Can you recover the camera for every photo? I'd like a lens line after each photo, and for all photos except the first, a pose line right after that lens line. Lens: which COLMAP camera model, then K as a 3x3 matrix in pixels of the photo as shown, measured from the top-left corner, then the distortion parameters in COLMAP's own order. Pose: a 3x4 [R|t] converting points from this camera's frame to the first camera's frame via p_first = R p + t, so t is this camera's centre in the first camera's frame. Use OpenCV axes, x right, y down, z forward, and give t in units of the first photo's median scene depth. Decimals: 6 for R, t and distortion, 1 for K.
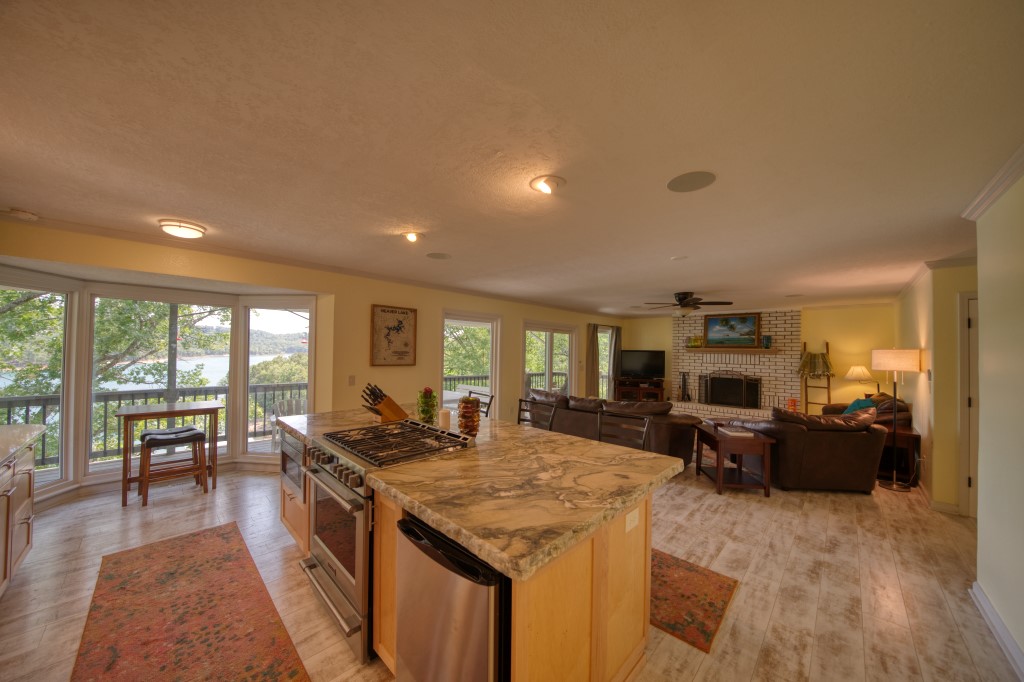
lens RADIAL K [[353.9, 0, 507.1], [0, 353.9, 337.4], [0, 0, 1]] dist [-0.024161, 0.002302]
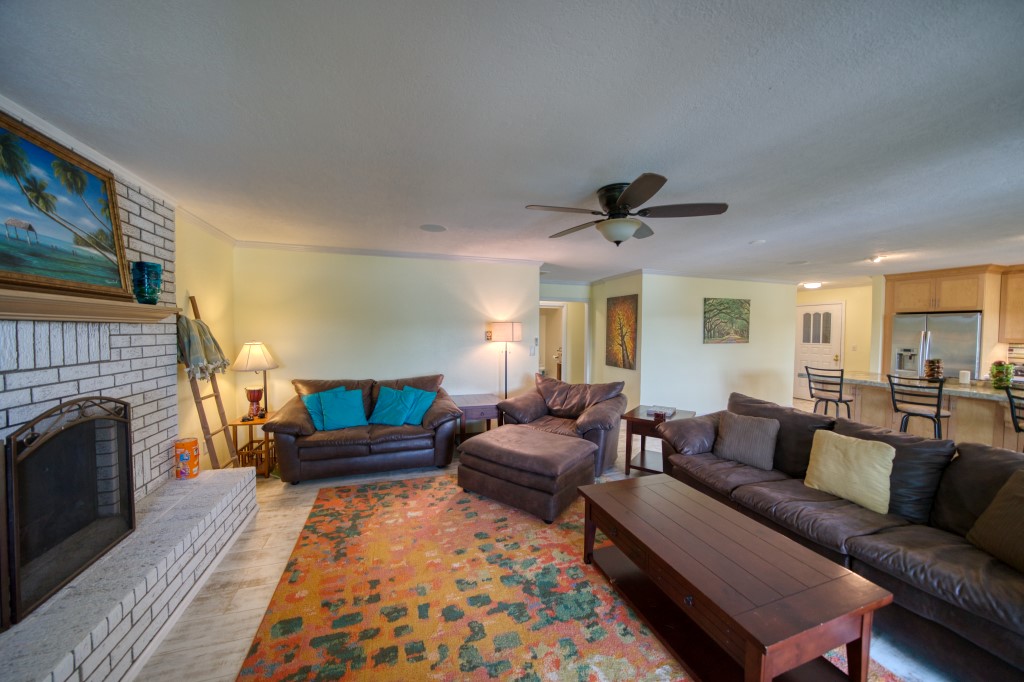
lens RADIAL K [[353.9, 0, 509.5], [0, 353.9, 338.2], [0, 0, 1]] dist [-0.024161, 0.002302]
pose [[-0.887829, -0.035724, 0.458784, 0.348134], [-0.040487, 0.999180, -0.000547, 0.053424], [-0.458388, -0.019060, -0.888548, 1.223265]]
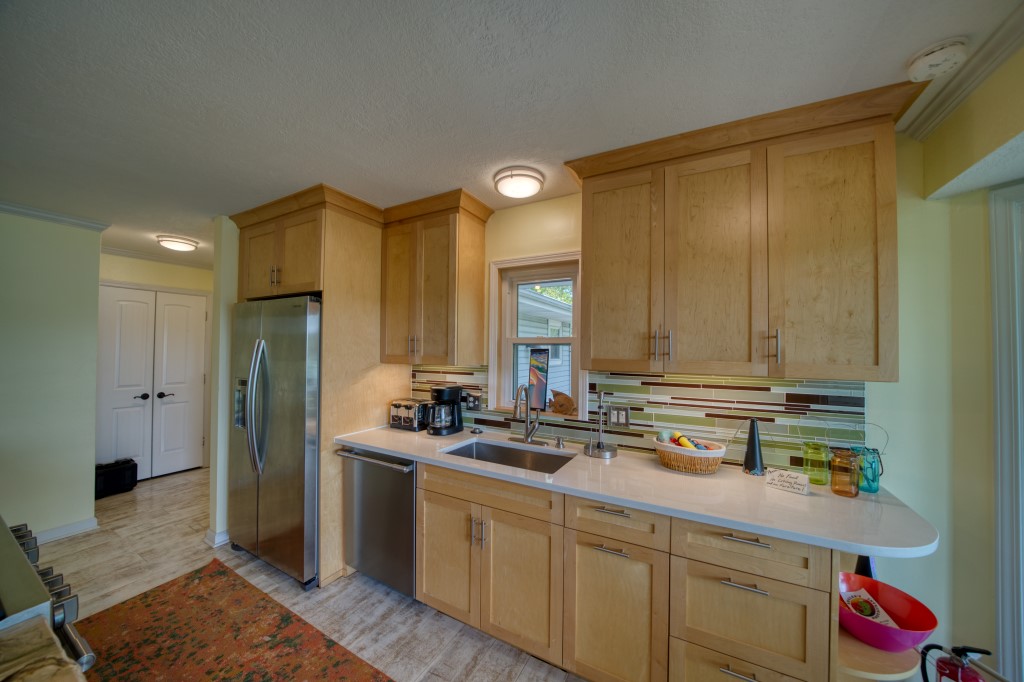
lens RADIAL K [[353.9, 0, 508.9], [0, 353.9, 343.2], [0, 0, 1]] dist [-0.024161, 0.002302]
pose [[-0.964069, -0.034577, -0.263392, -0.296440], [-0.021184, 0.998342, -0.053520, 0.015400], [0.264806, -0.046017, -0.963203, 0.482417]]
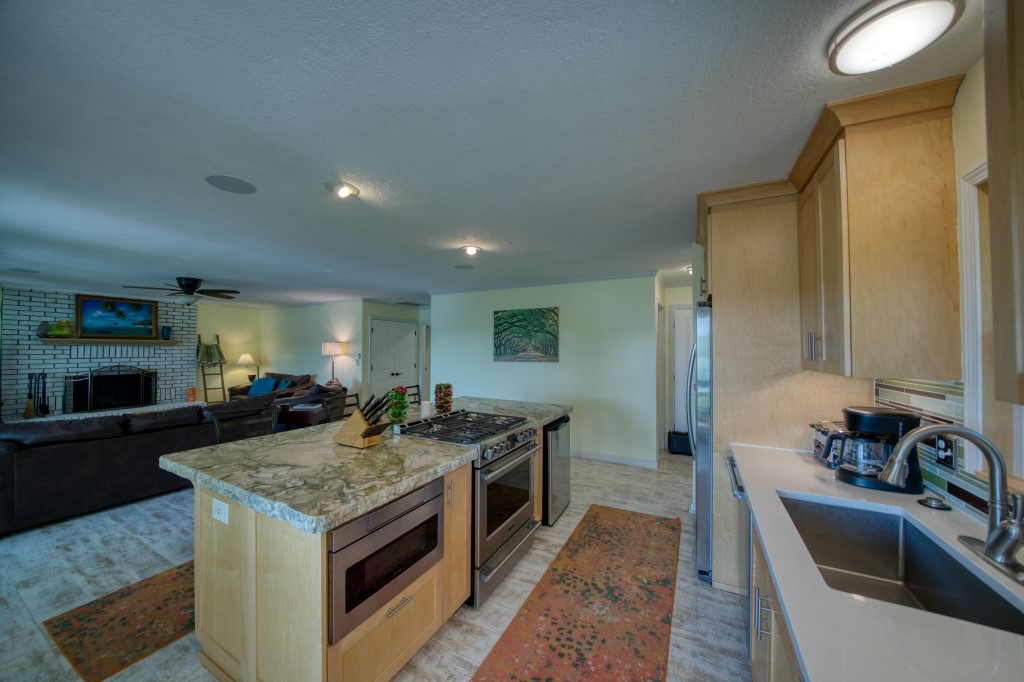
lens RADIAL K [[353.9, 0, 509.7], [0, 353.9, 344.1], [0, 0, 1]] dist [-0.024161, 0.002302]
pose [[-0.285529, -0.007006, 0.958344, -0.481372], [-0.041590, 0.999122, -0.005087, 0.009421], [-0.957467, -0.041310, -0.285570, 0.399361]]
